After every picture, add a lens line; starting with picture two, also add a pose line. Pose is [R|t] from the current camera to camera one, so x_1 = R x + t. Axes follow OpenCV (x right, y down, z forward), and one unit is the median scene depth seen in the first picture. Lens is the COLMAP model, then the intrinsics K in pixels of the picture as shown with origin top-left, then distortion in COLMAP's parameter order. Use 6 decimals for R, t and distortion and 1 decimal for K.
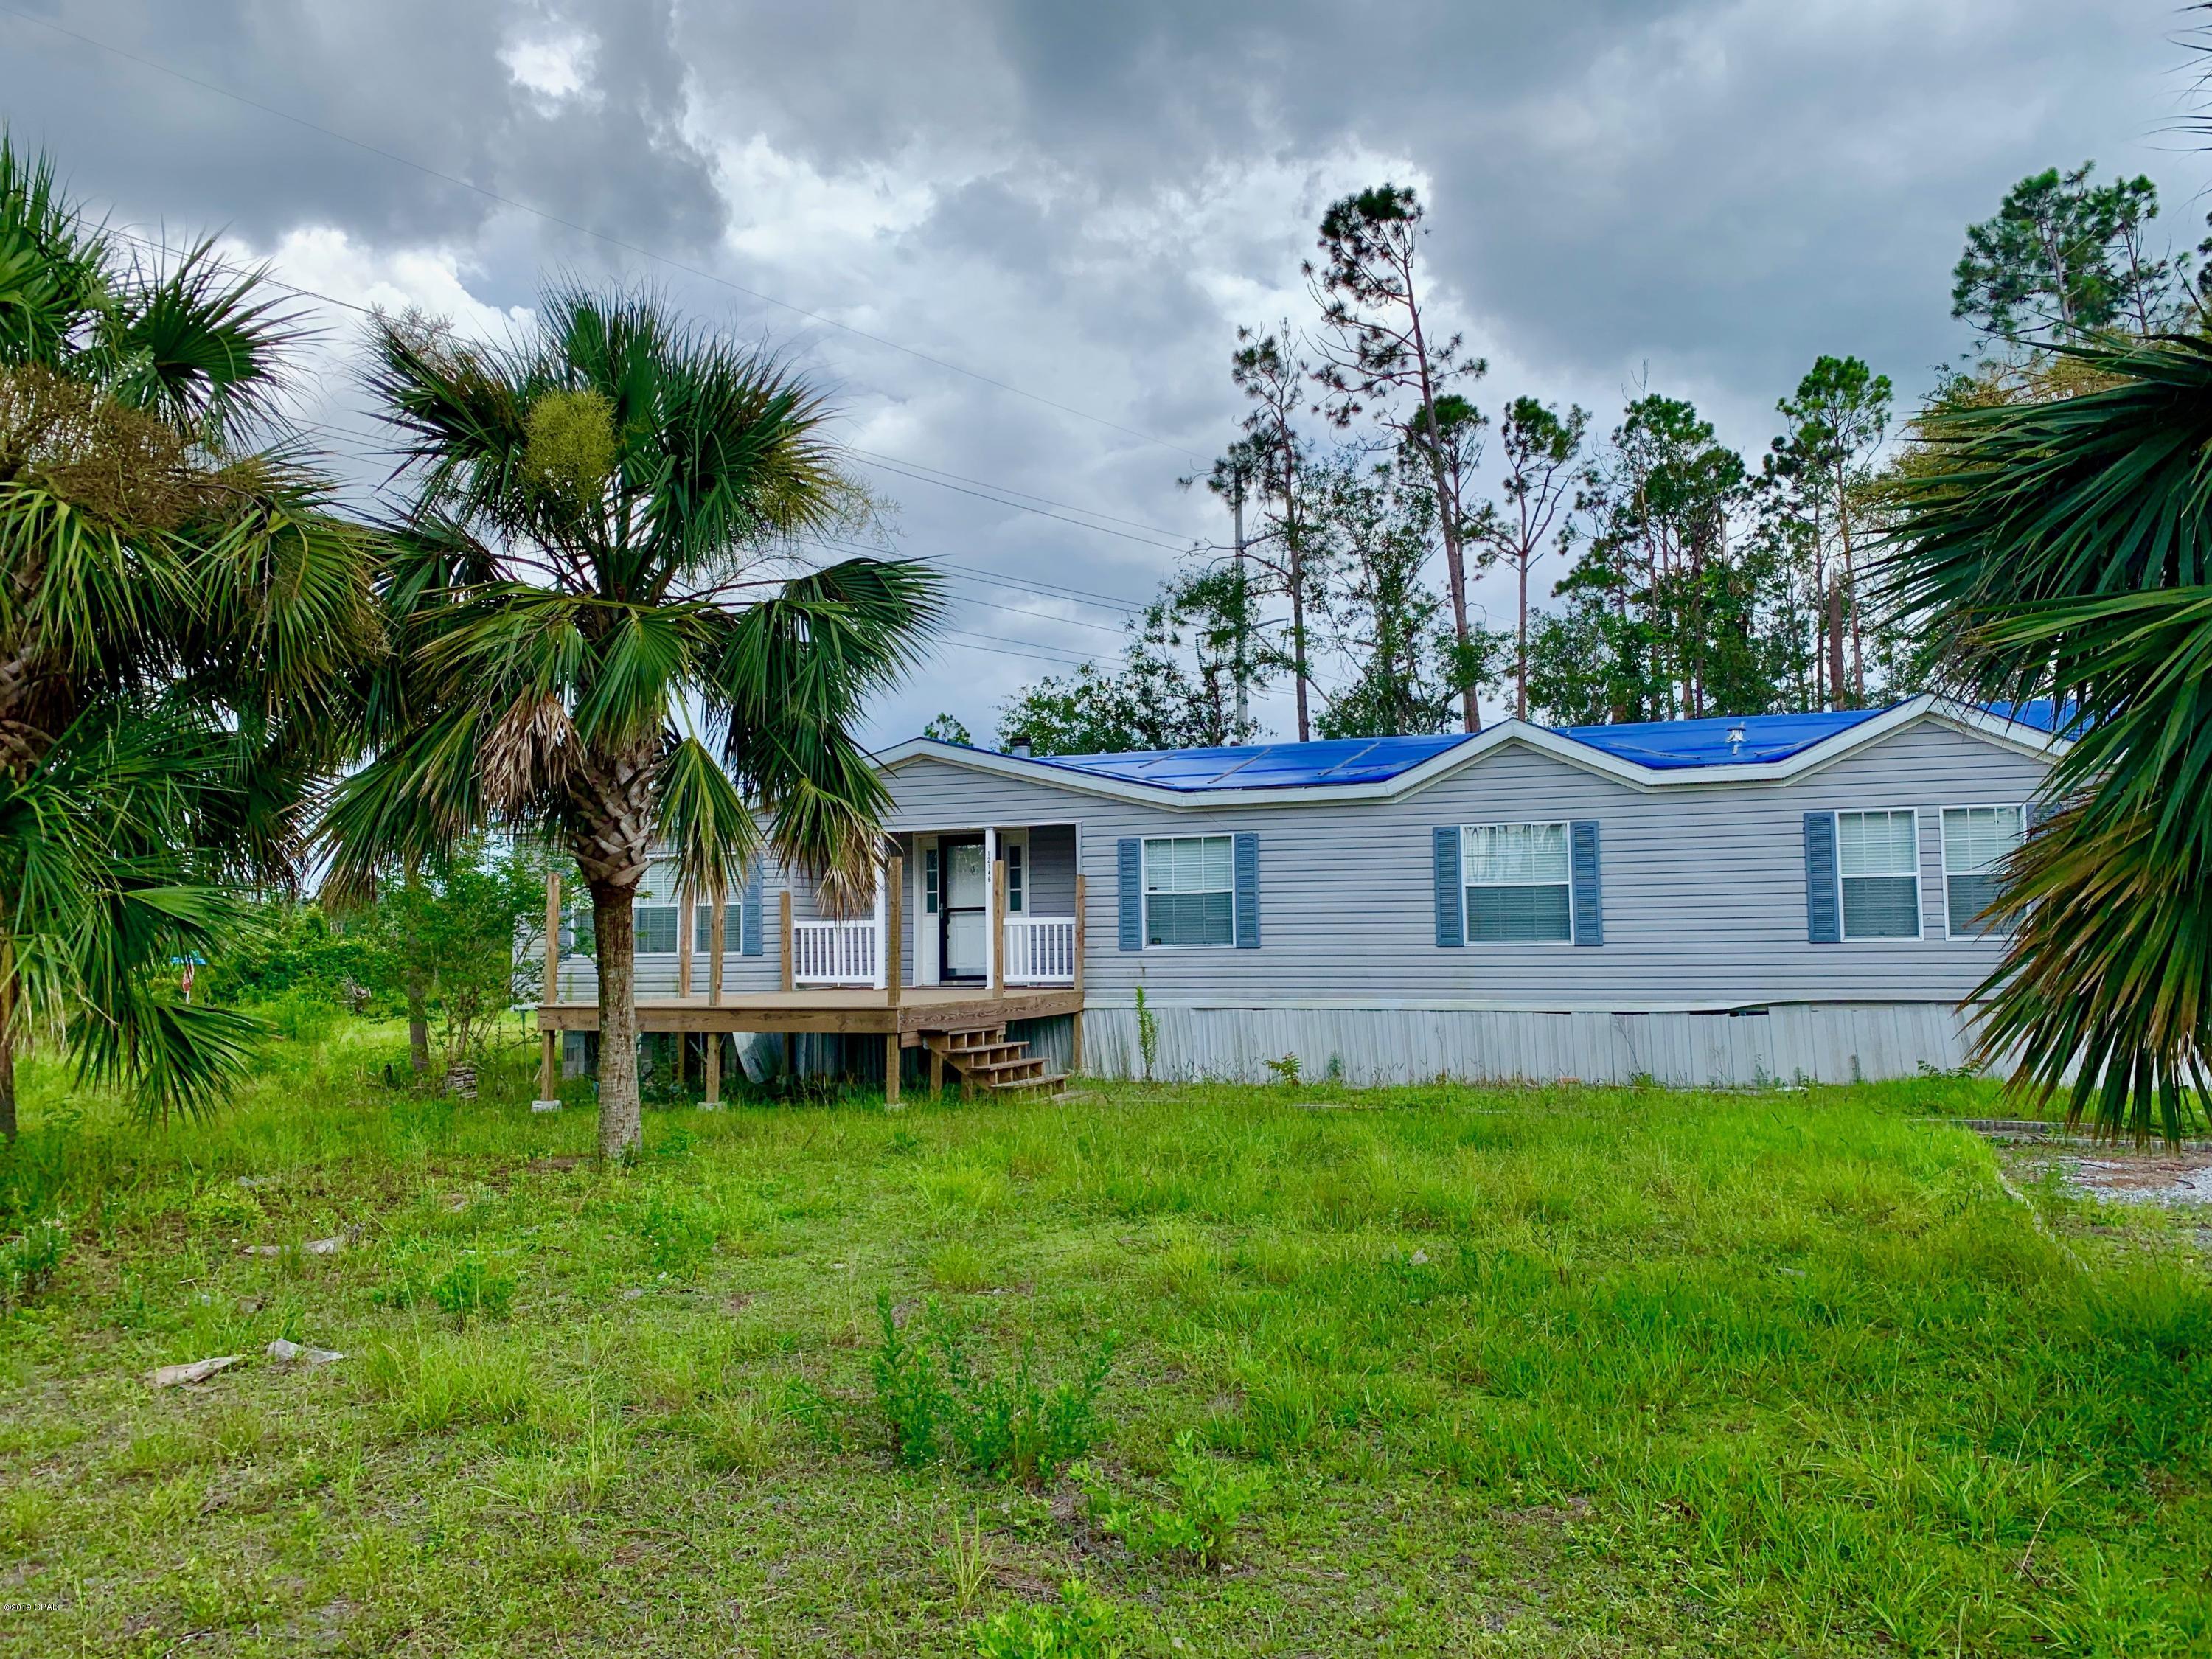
lens RADIAL K [[1688.6, 0, 1101.0], [0, 1688.6, 818.9], [0, 0, 1]] dist [-0.001059, -0.002638]
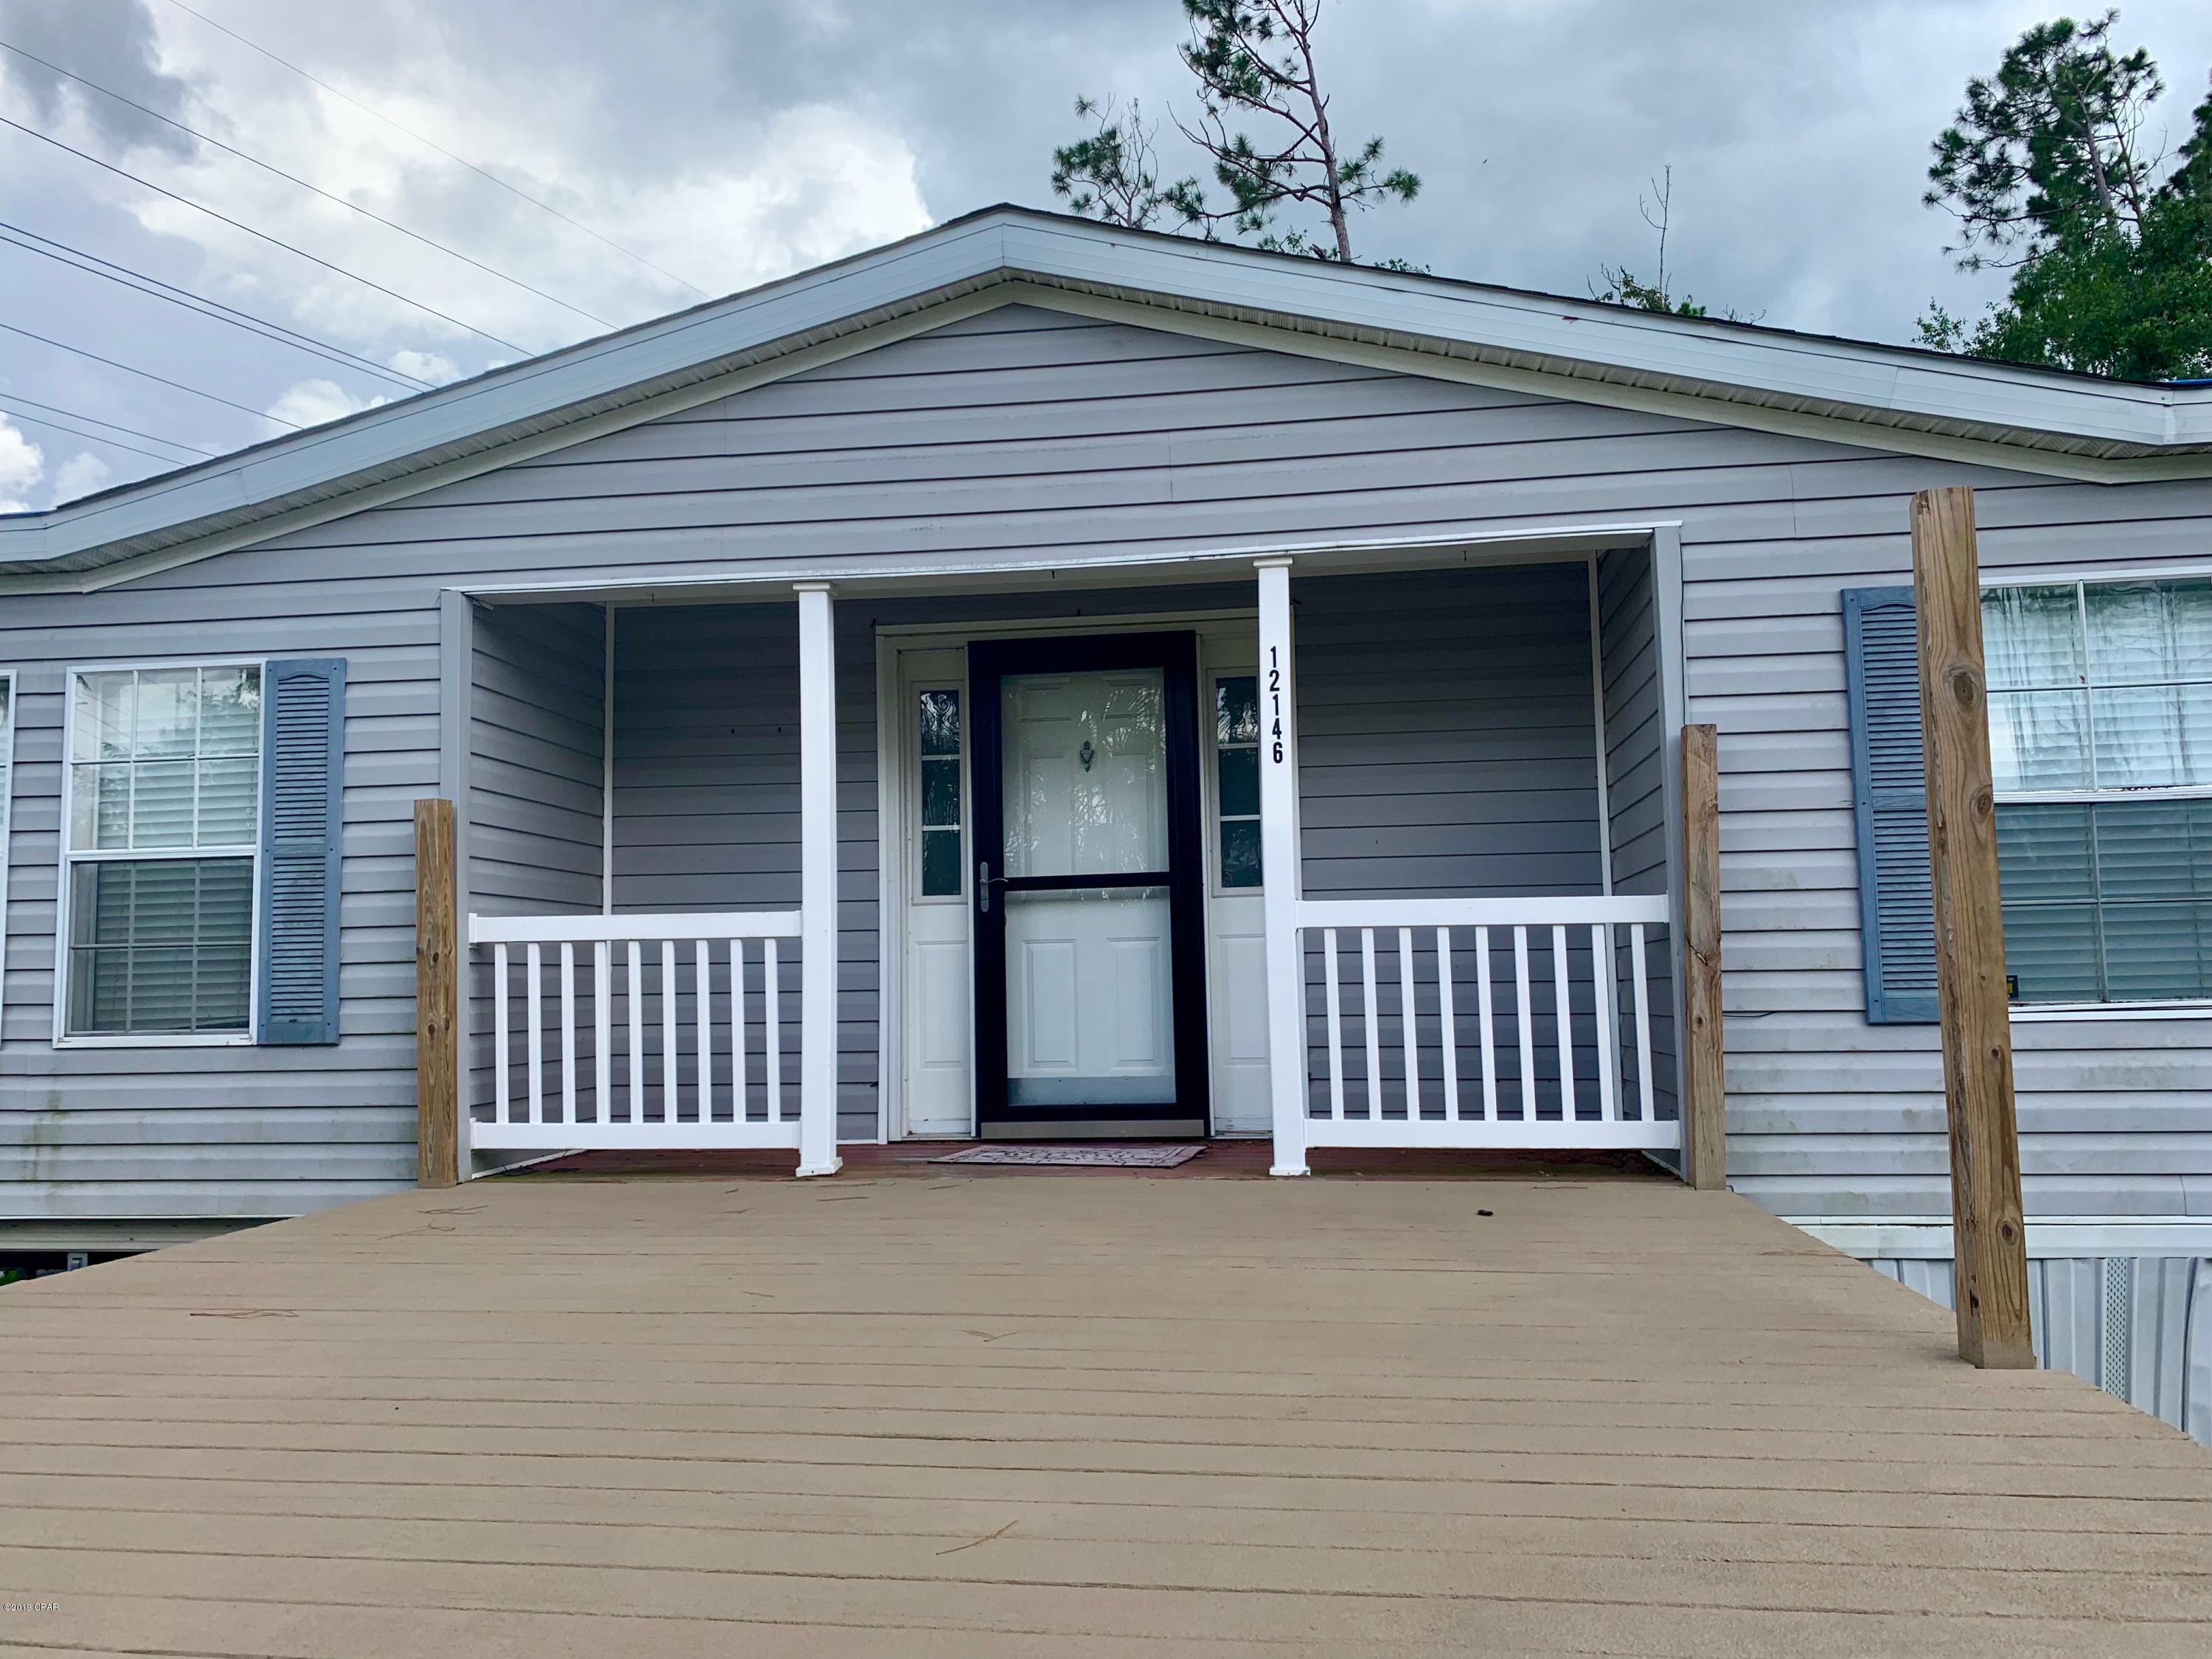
lens RADIAL K [[1688.6, 0, 1101.0], [0, 1688.6, 818.9], [0, 0, 1]] dist [-0.001059, -0.002638]
pose [[0.972279, 0.017470, 0.233171, -0.148131], [-0.012353, 0.999650, -0.023386, 0.050536], [-0.233498, 0.019857, 0.972154, 0.722380]]
